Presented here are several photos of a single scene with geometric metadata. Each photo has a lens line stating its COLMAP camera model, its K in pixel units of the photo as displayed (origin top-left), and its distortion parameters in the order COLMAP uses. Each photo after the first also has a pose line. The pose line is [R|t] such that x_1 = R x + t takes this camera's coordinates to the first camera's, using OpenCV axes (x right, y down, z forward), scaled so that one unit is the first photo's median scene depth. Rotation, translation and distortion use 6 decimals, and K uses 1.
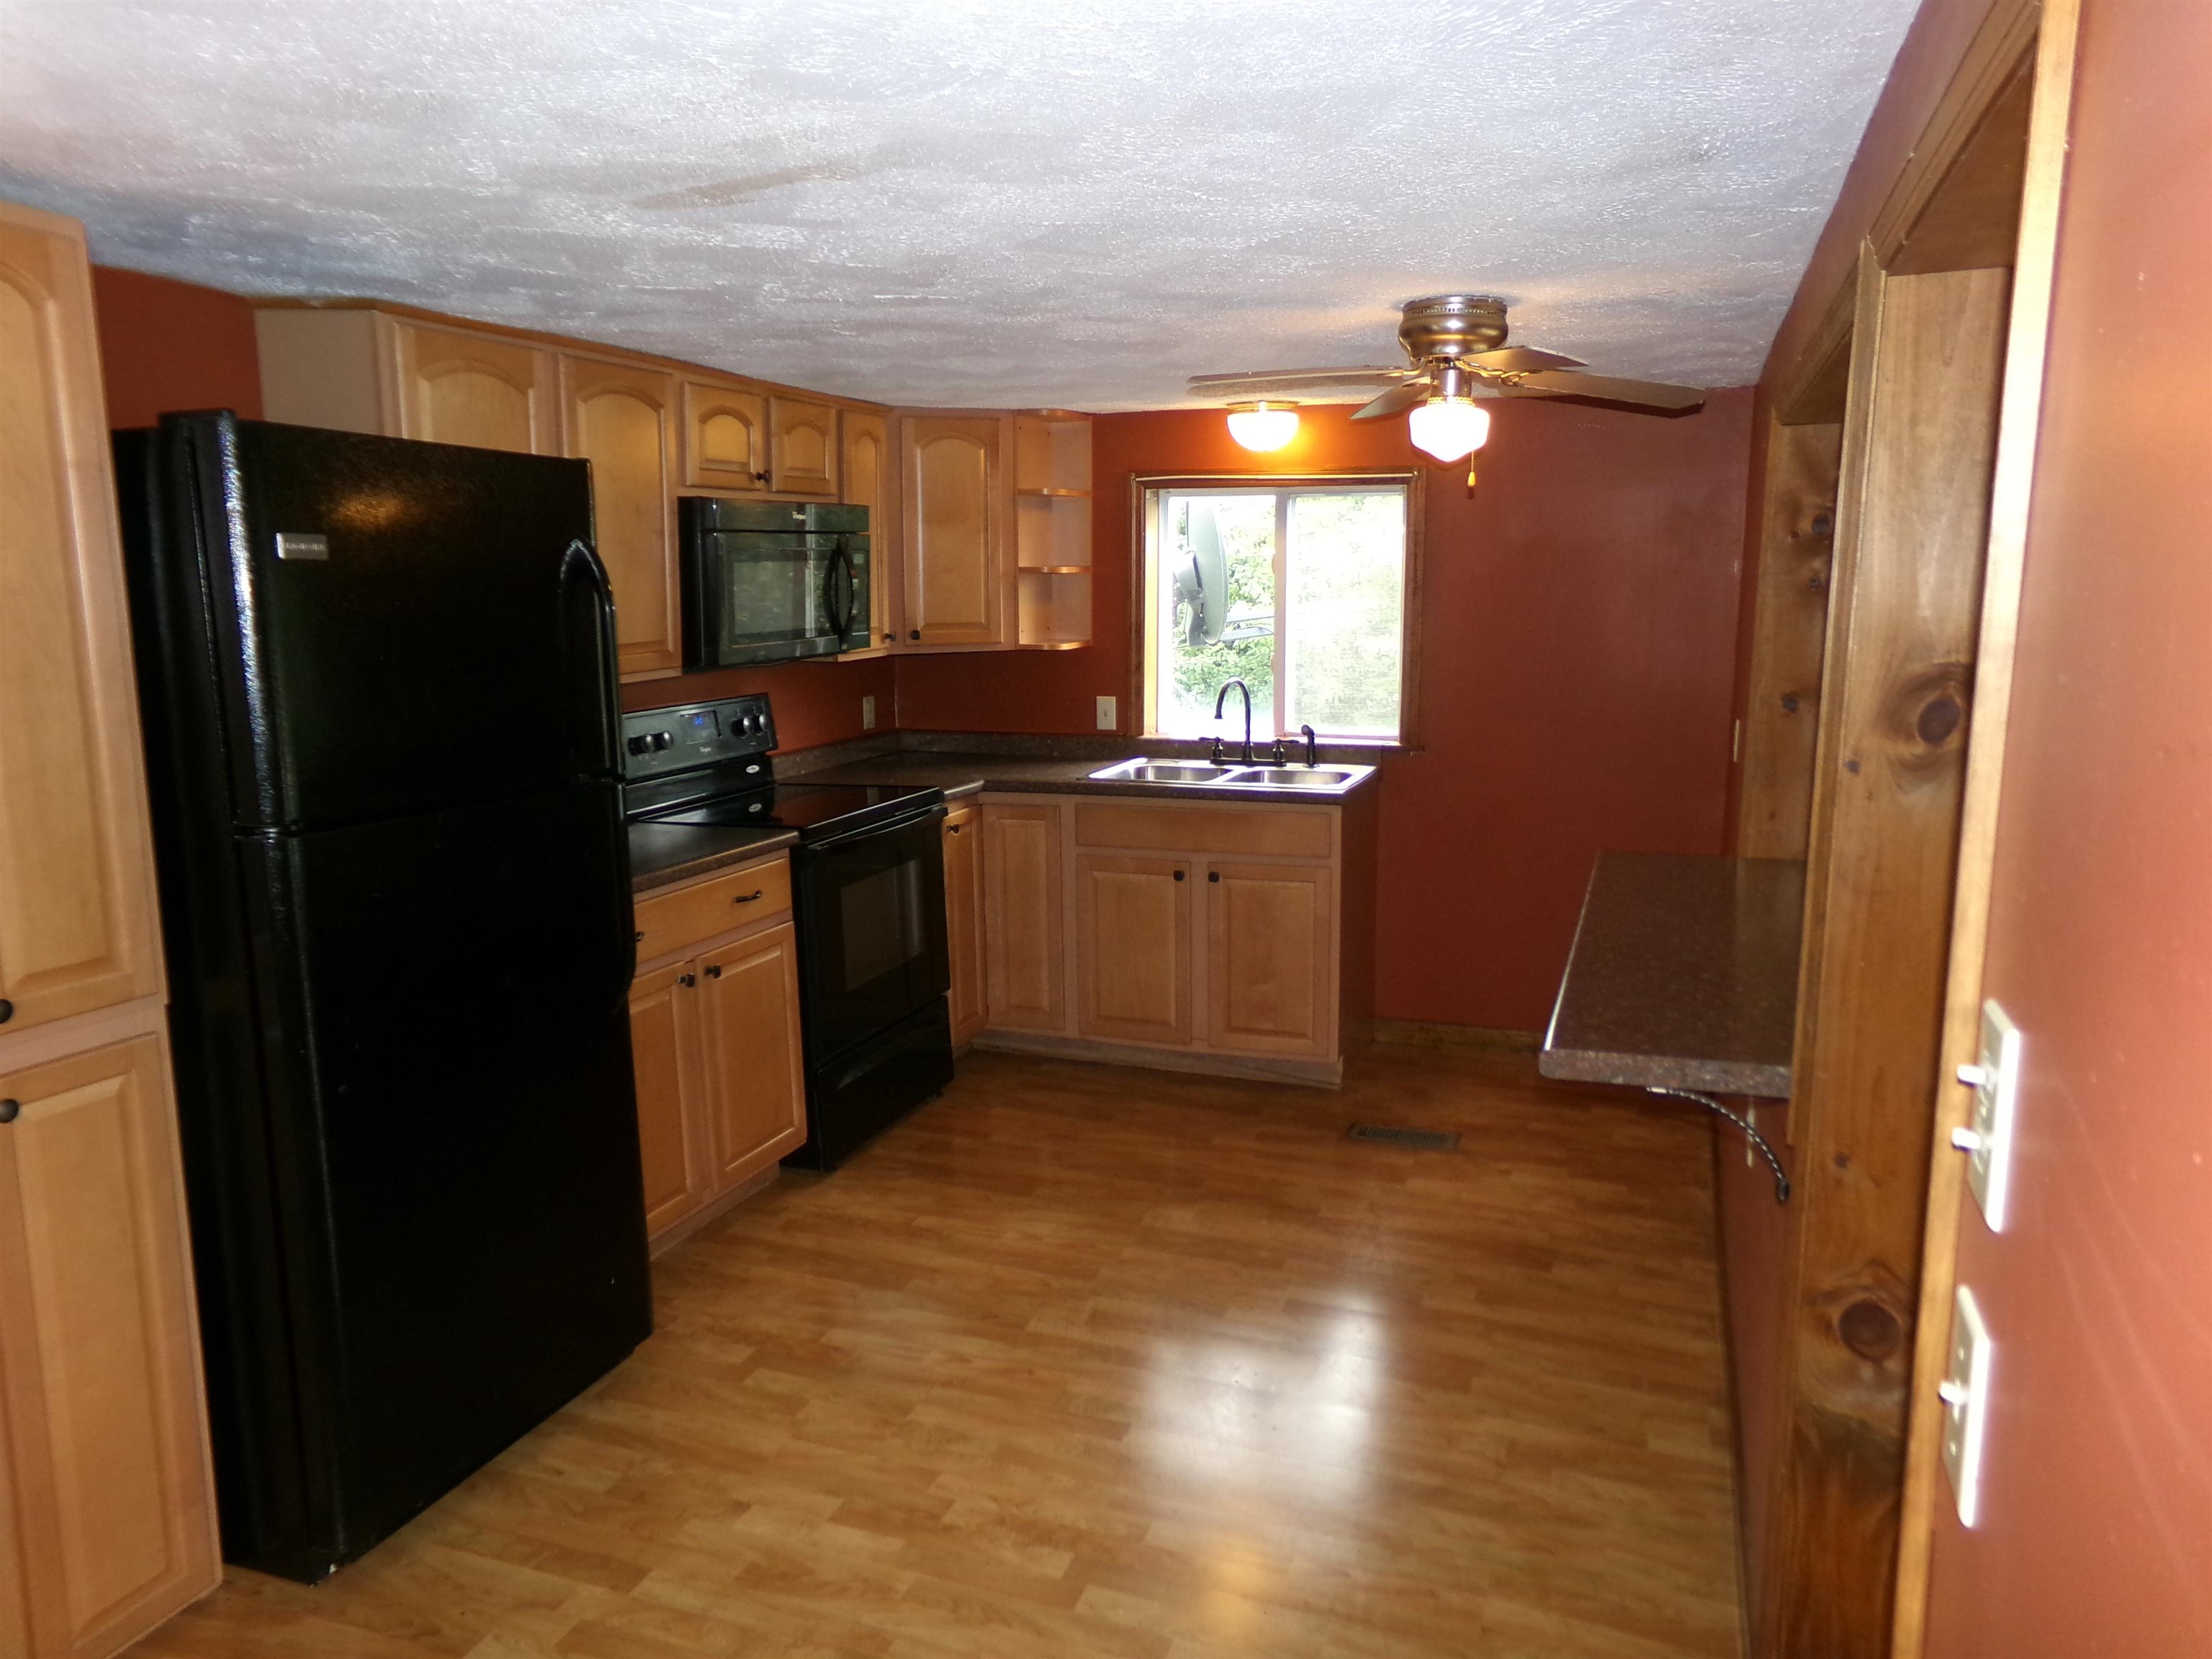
lens RADIAL K [[1527.0, 0, 1103.9], [0, 1527.0, 844.8], [0, 0, 1]] dist [-0.081622, 0.136974]
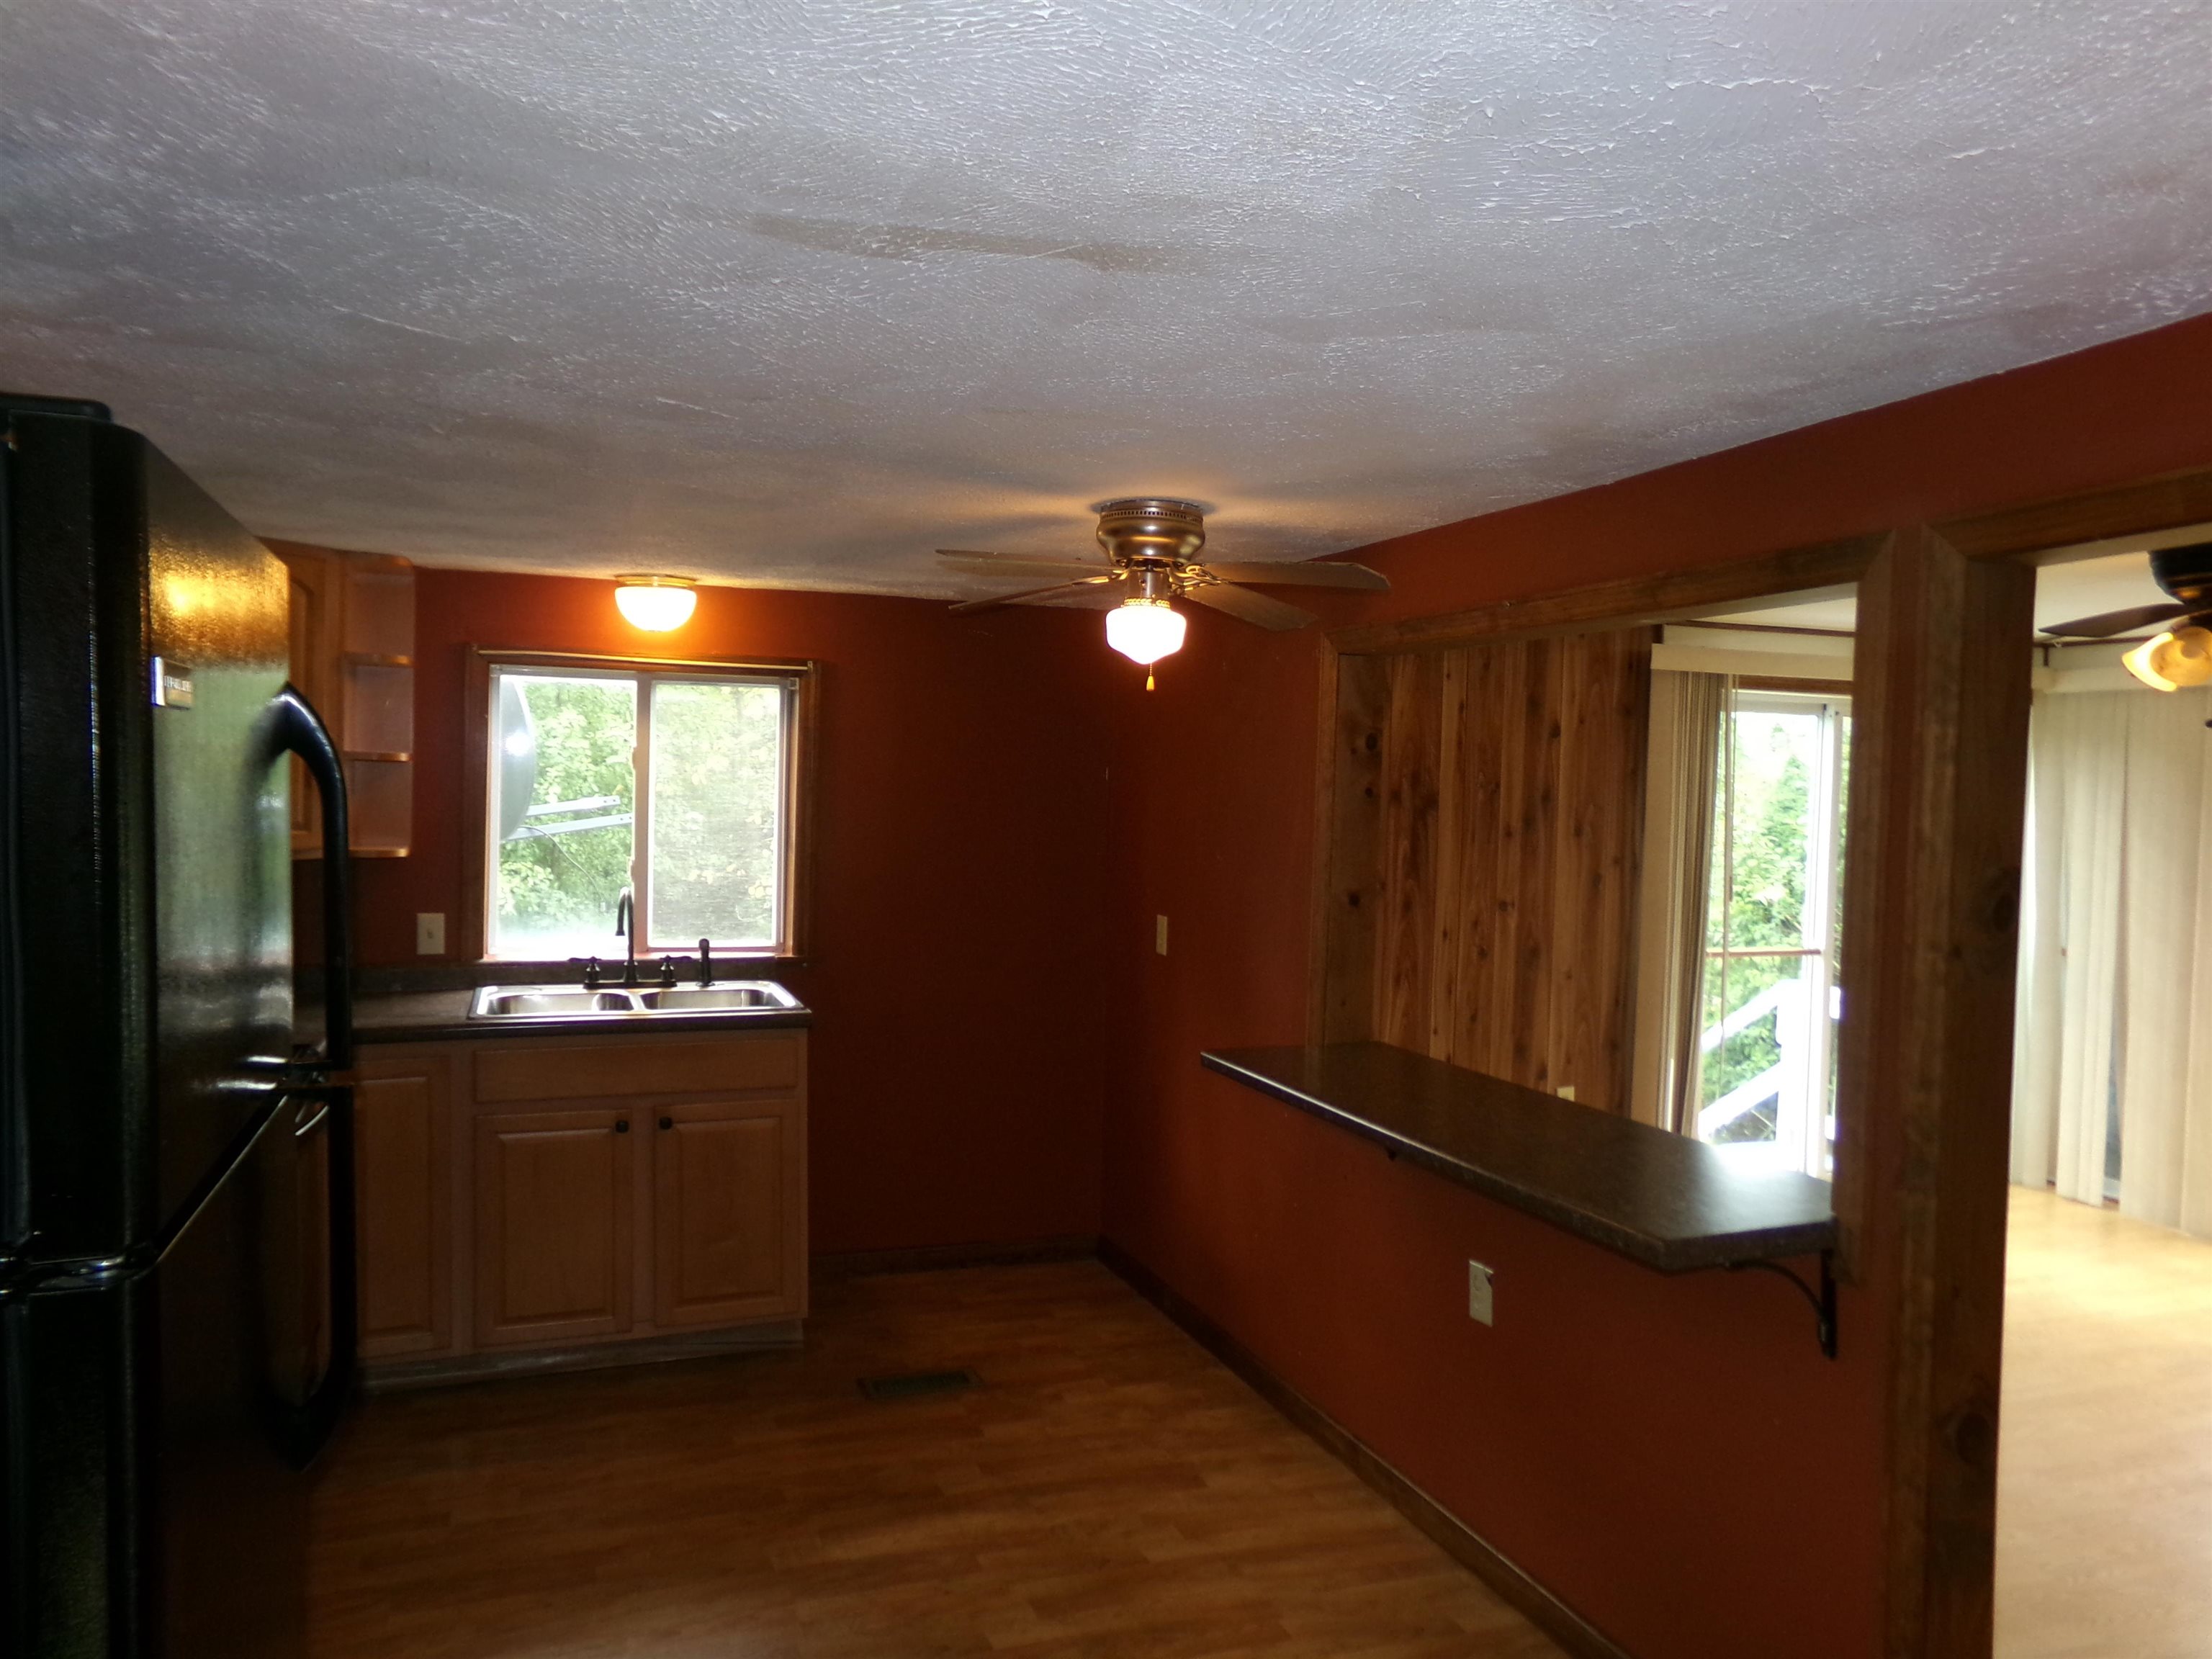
lens RADIAL K [[1527.0, 0, 1103.9], [0, 1527.0, 844.8], [0, 0, 1]] dist [-0.081622, 0.136974]
pose [[0.753783, -0.002610, 0.657118, -0.294968], [0.086675, 0.991650, -0.095486, -0.030287], [-0.651382, 0.128931, 0.747715, 0.195669]]
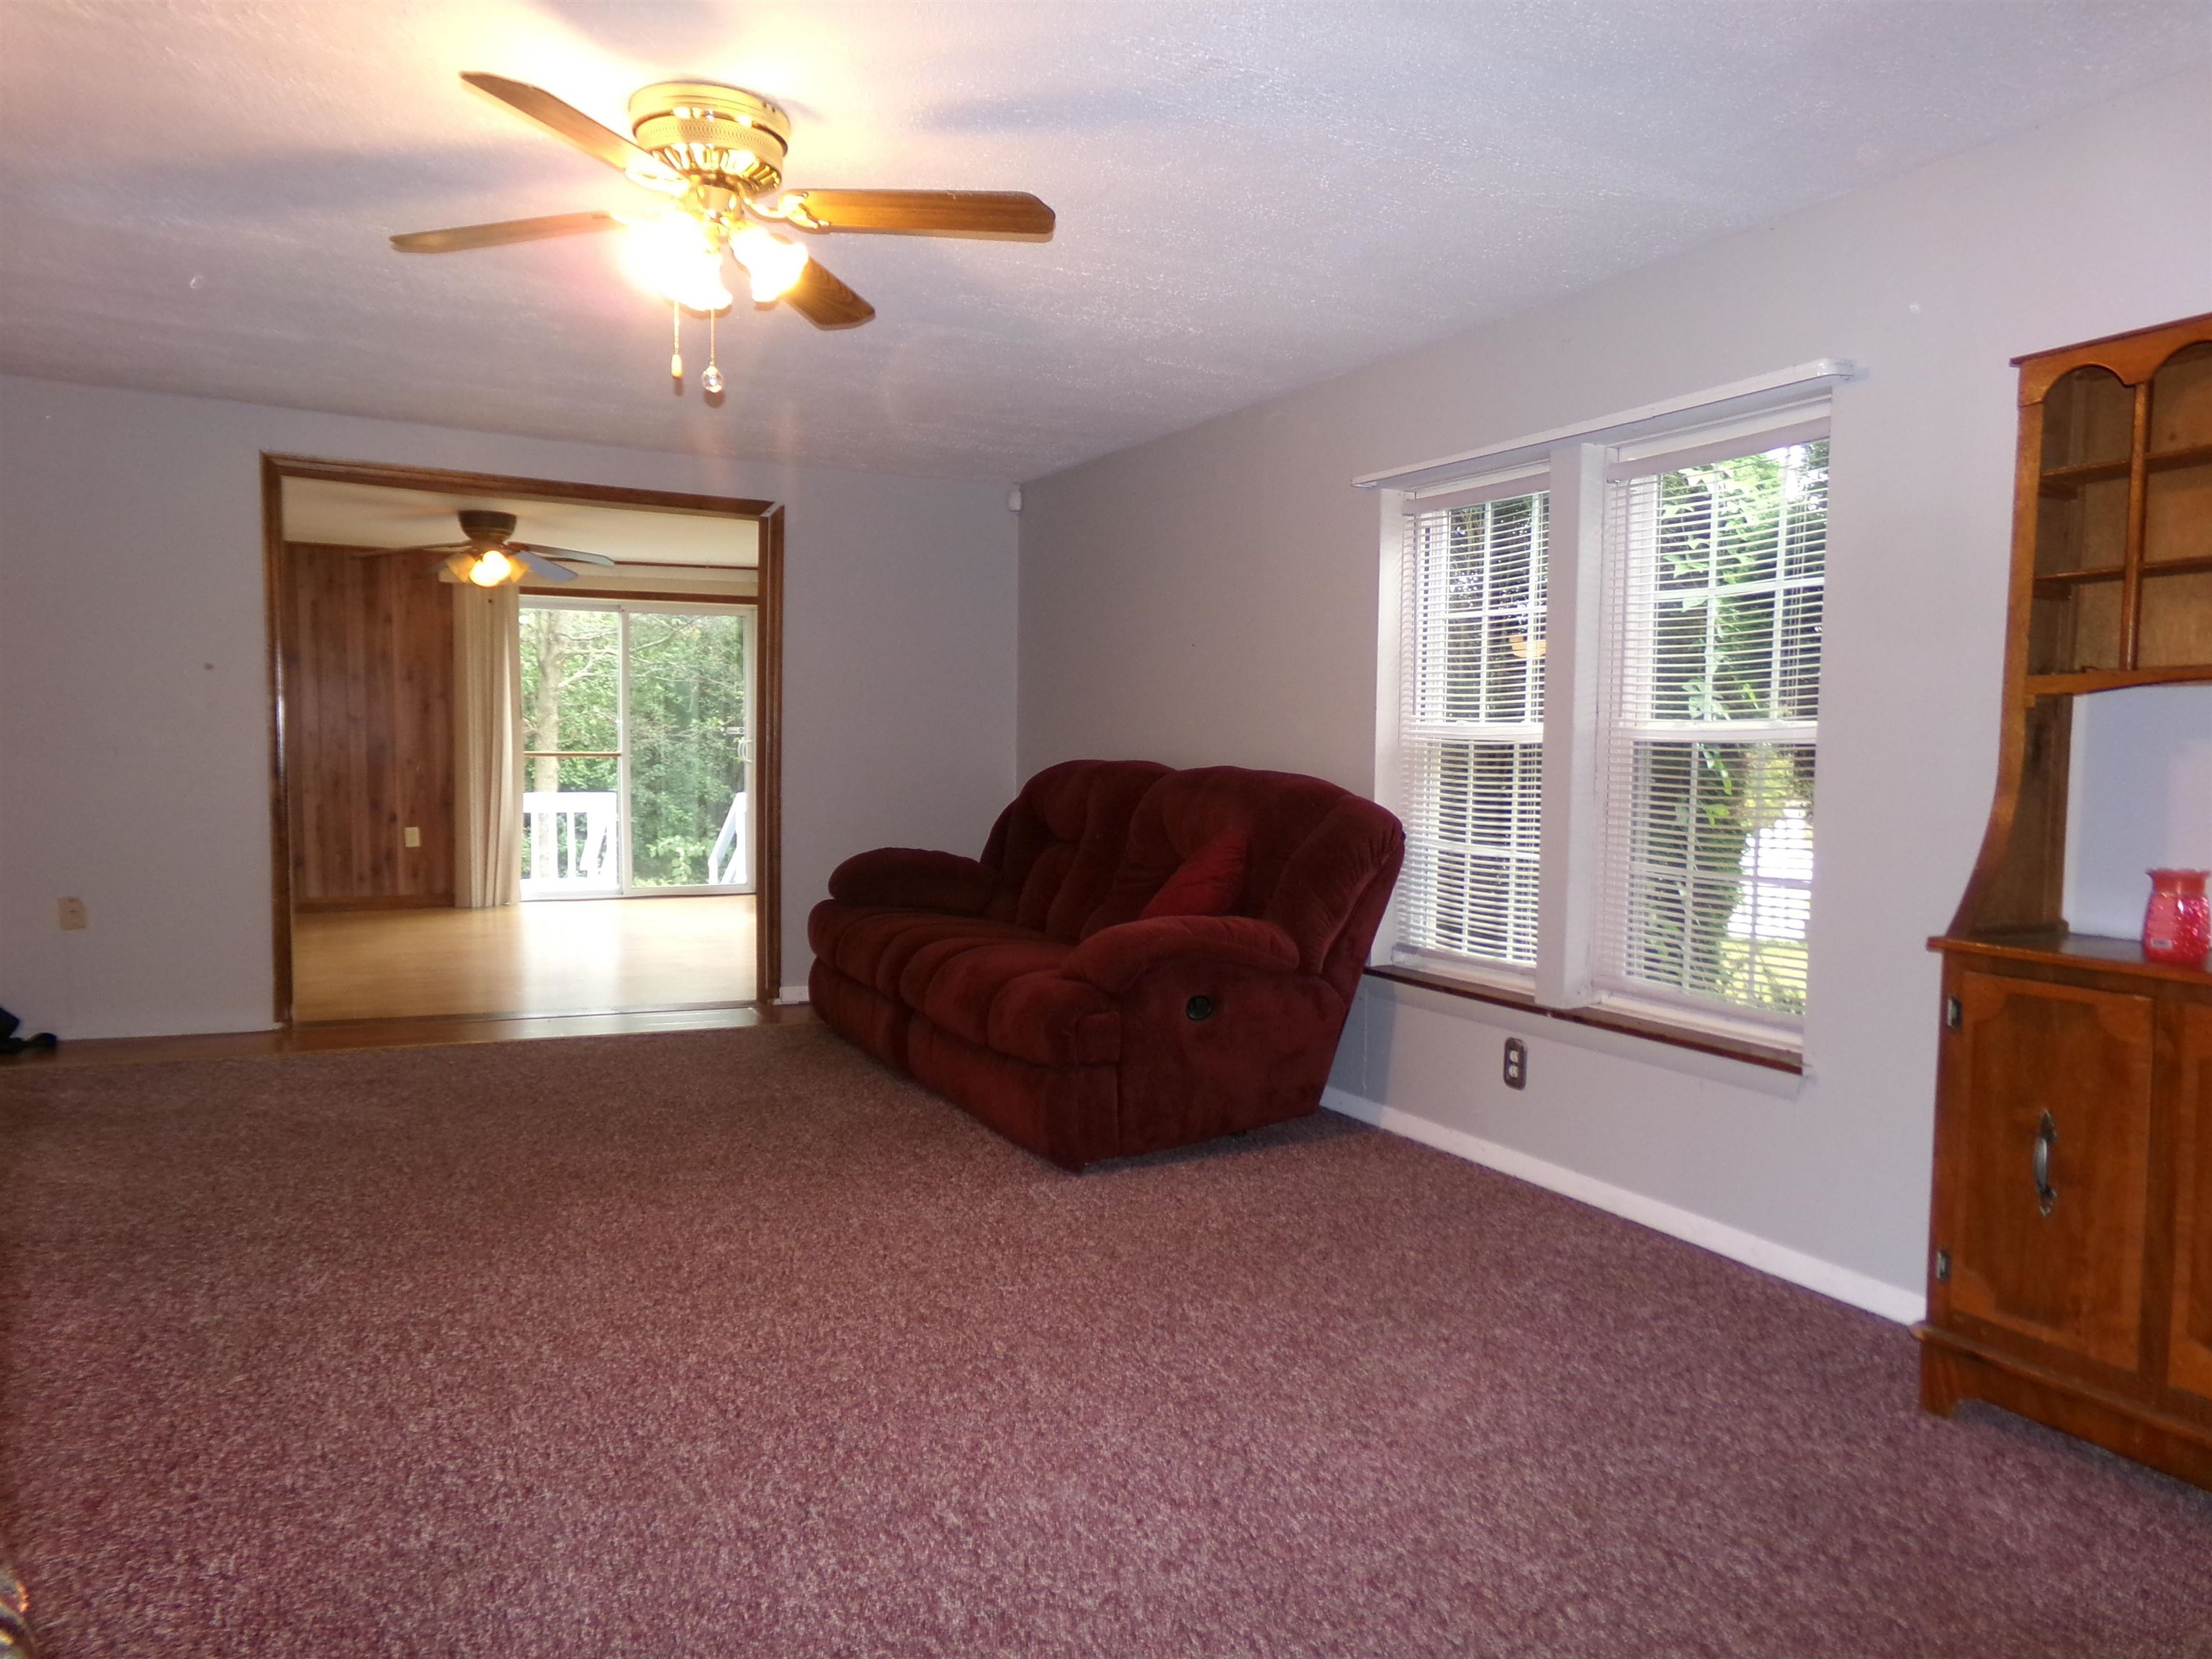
lens RADIAL K [[1523.7, 0, 1103.0], [0, 1523.7, 849.1], [0, 0, 1]] dist [-0.119964, 0.209140]
pose [[0.677943, -0.041781, 0.733926, -0.090629], [0.112540, 0.992513, -0.047454, 0.318413], [-0.726449, 0.114767, 0.677570, -1.220410]]
